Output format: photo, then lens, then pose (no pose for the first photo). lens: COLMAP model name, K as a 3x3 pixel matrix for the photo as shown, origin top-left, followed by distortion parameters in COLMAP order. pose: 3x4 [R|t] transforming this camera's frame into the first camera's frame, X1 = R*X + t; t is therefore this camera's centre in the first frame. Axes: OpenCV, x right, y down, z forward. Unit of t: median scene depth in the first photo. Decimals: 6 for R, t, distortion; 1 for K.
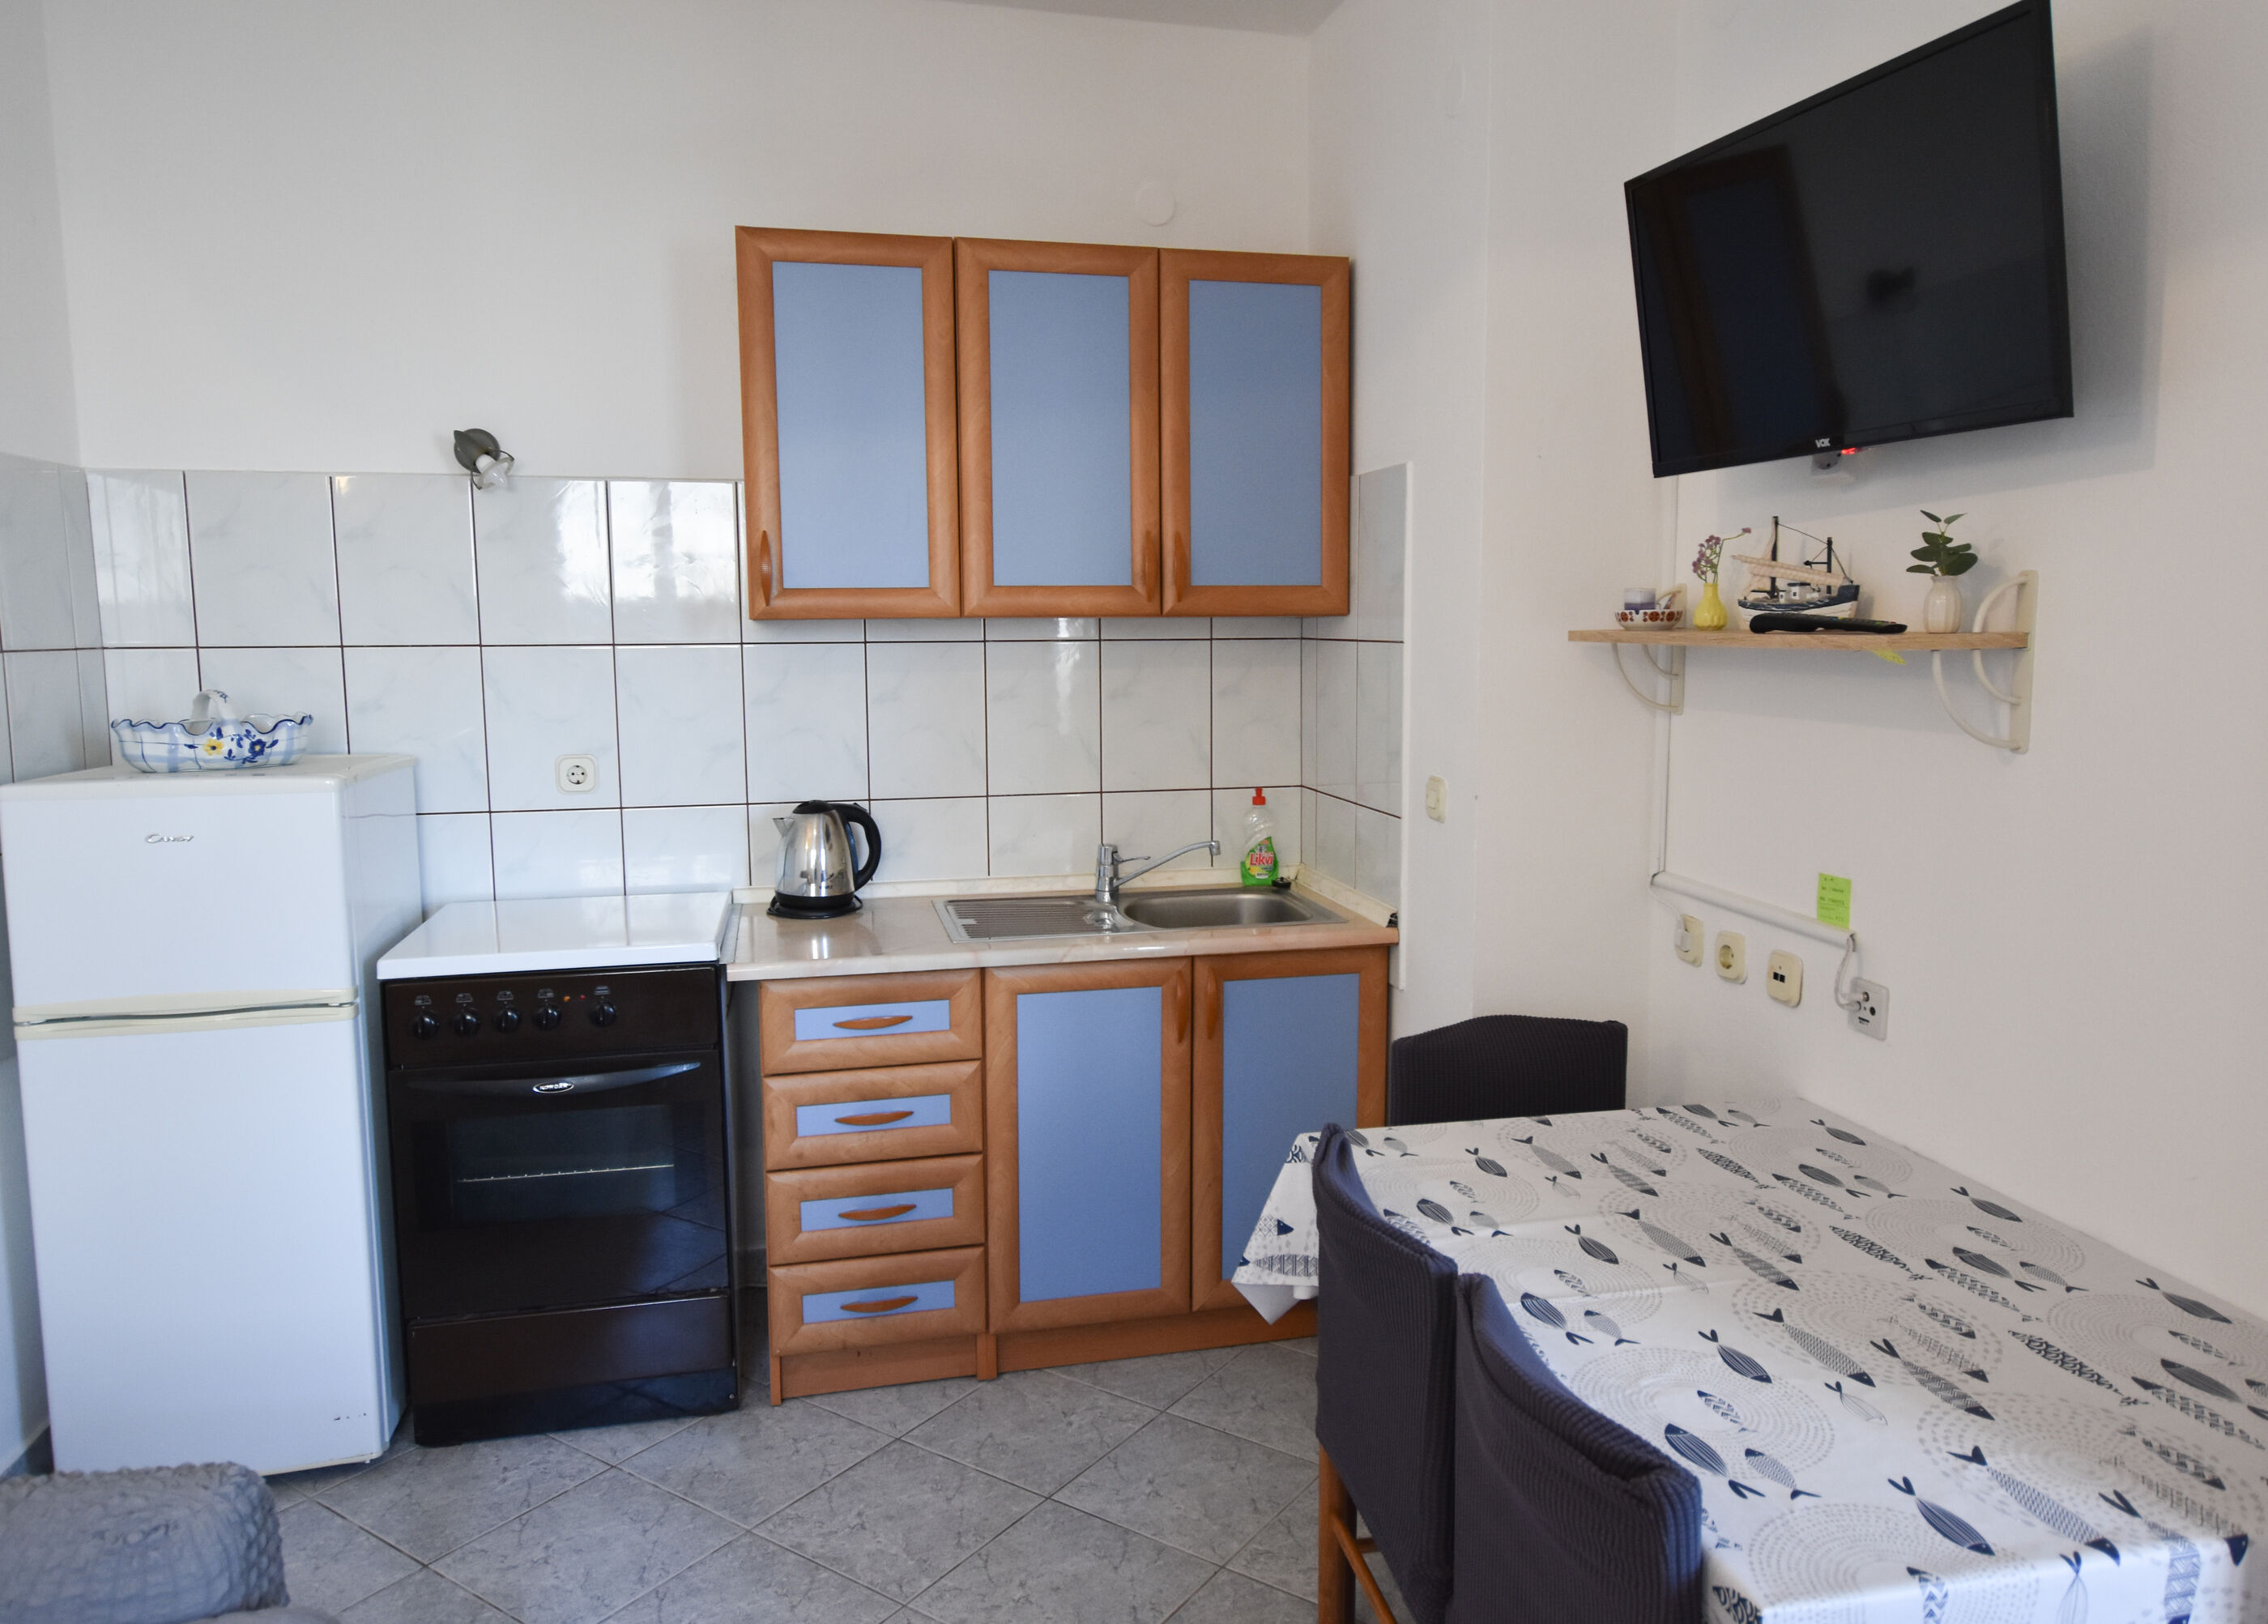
lens RADIAL K [[1529.8, 0, 1145.2], [0, 1529.8, 802.0], [0, 0, 1]] dist [-0.005101, 0.003617]
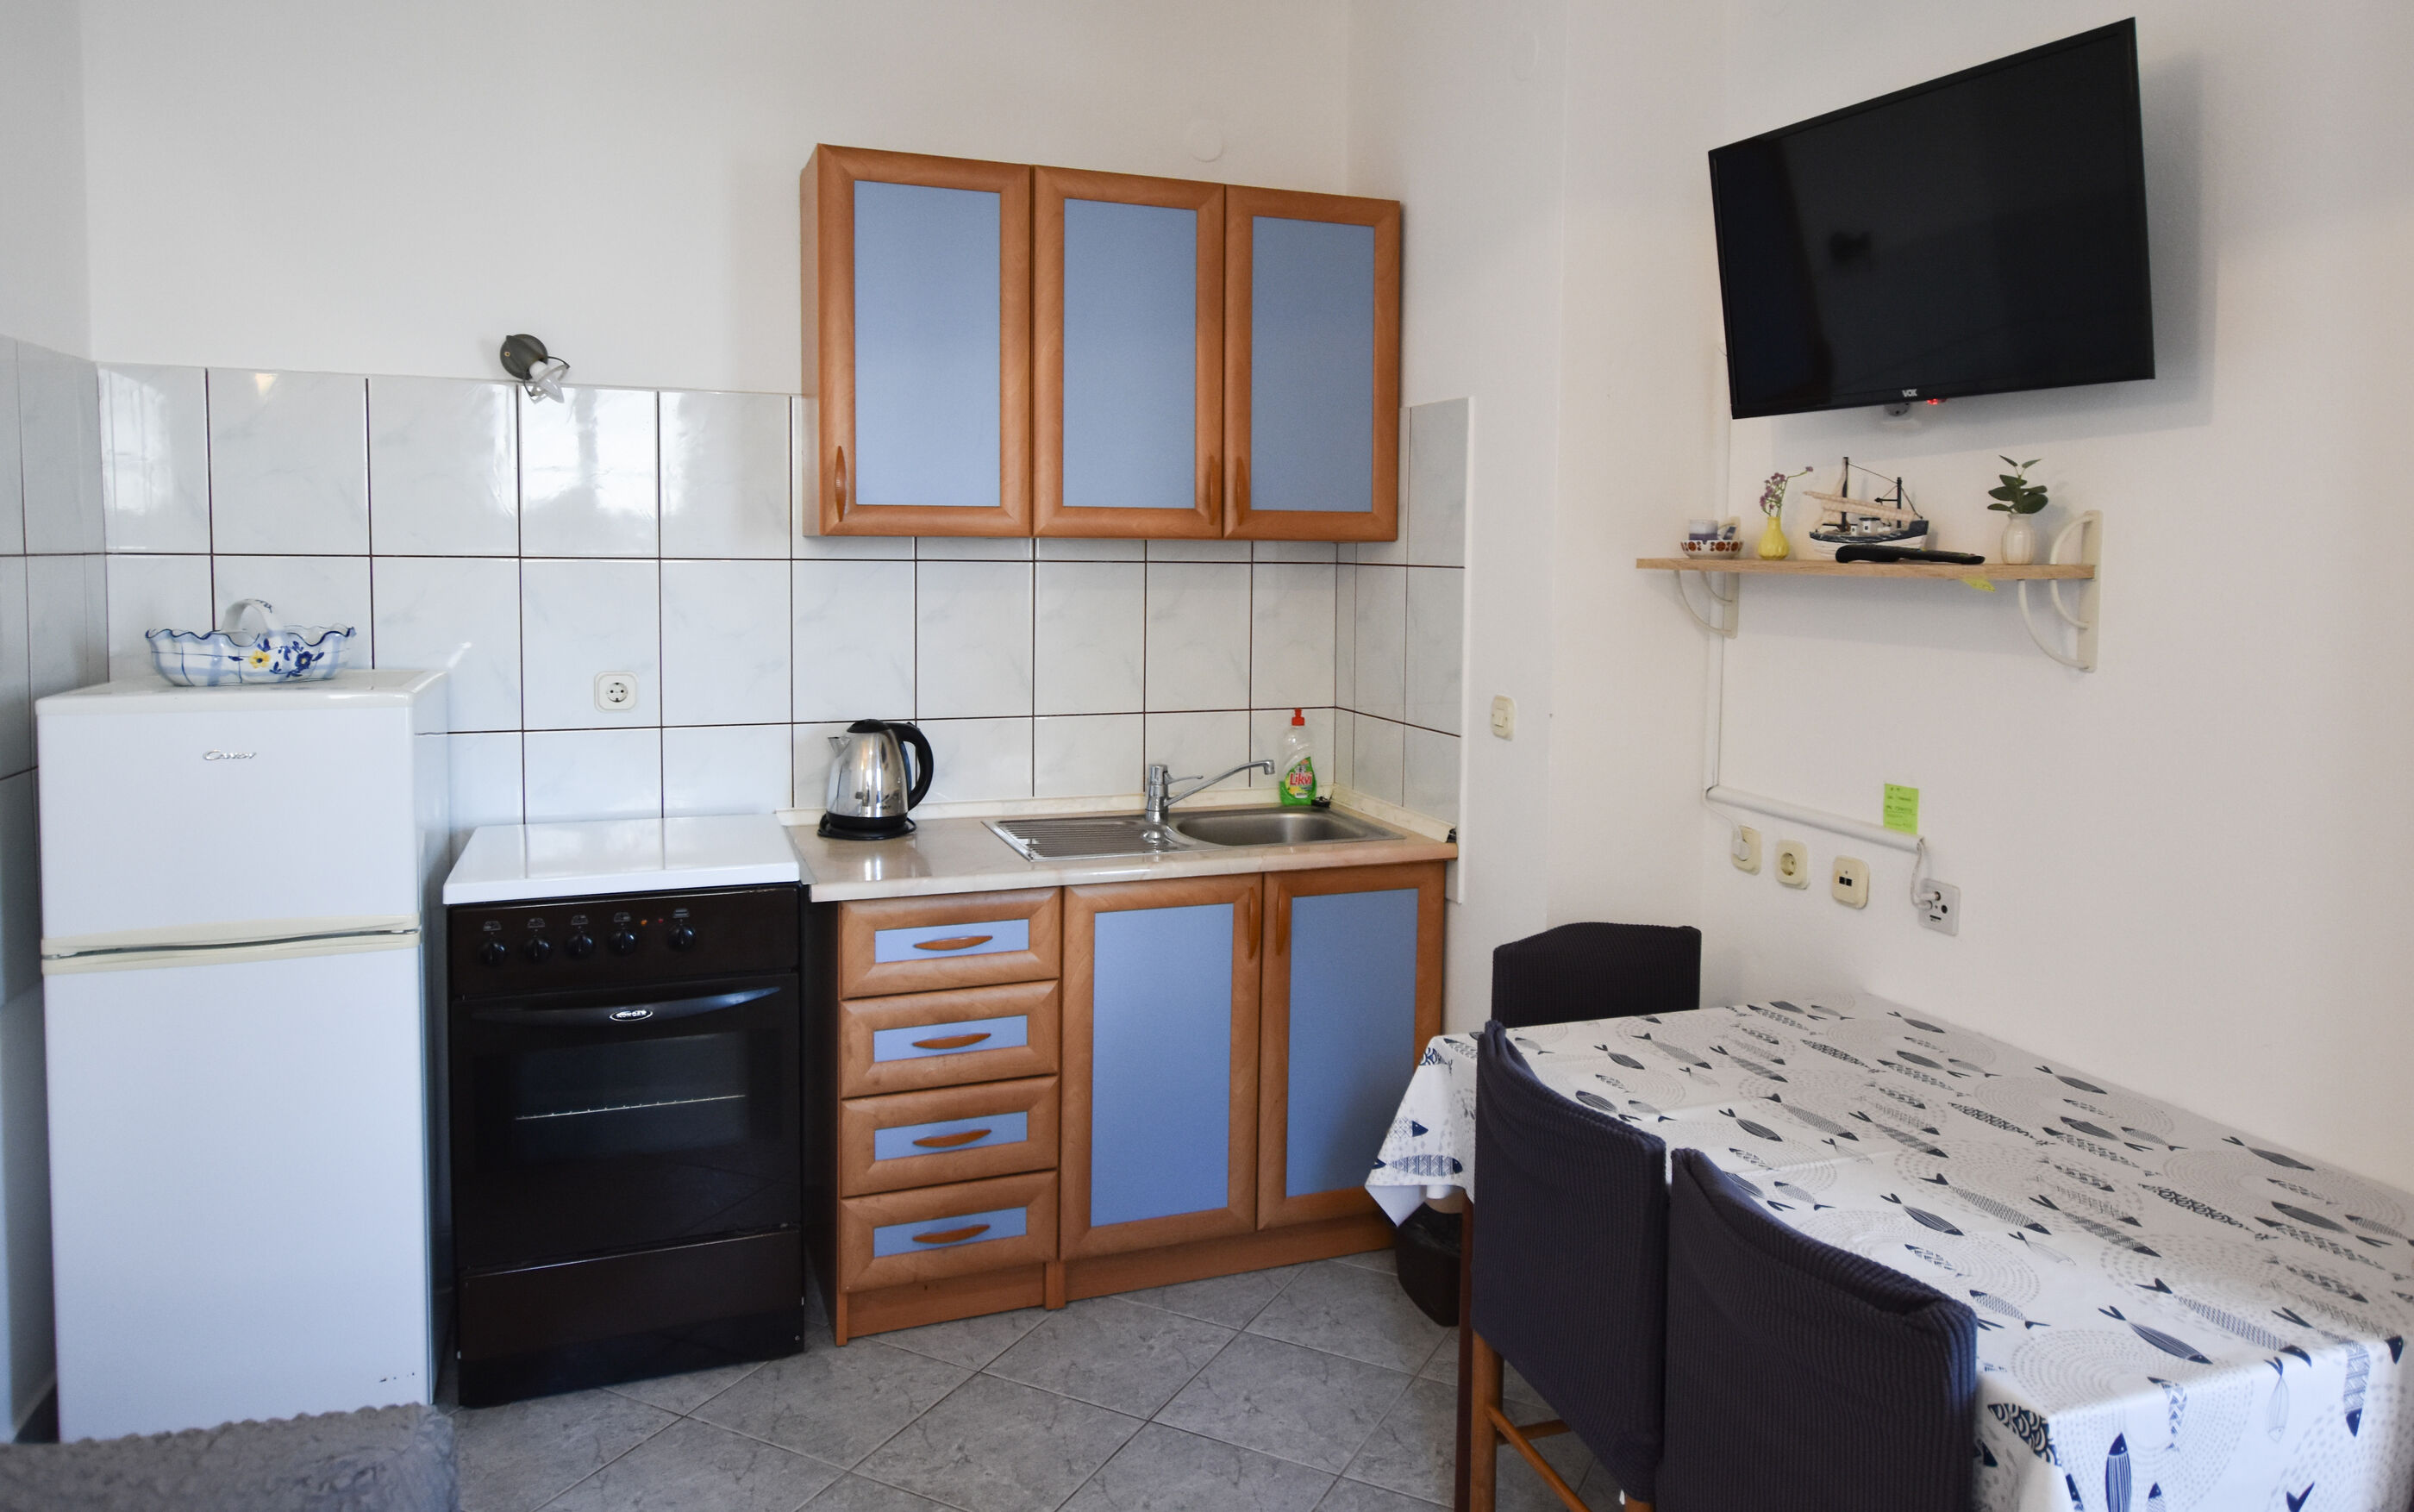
lens RADIAL K [[1575.8, 0, 1225.8], [0, 1575.8, 649.1], [0, 0, 1]] dist [-0.002820, 0.001315]
pose [[0.990809, 0.007453, 0.135064, -0.165137], [-0.000264, 0.998586, -0.053165, 0.010043], [-0.135269, 0.052640, 0.989410, -0.046855]]
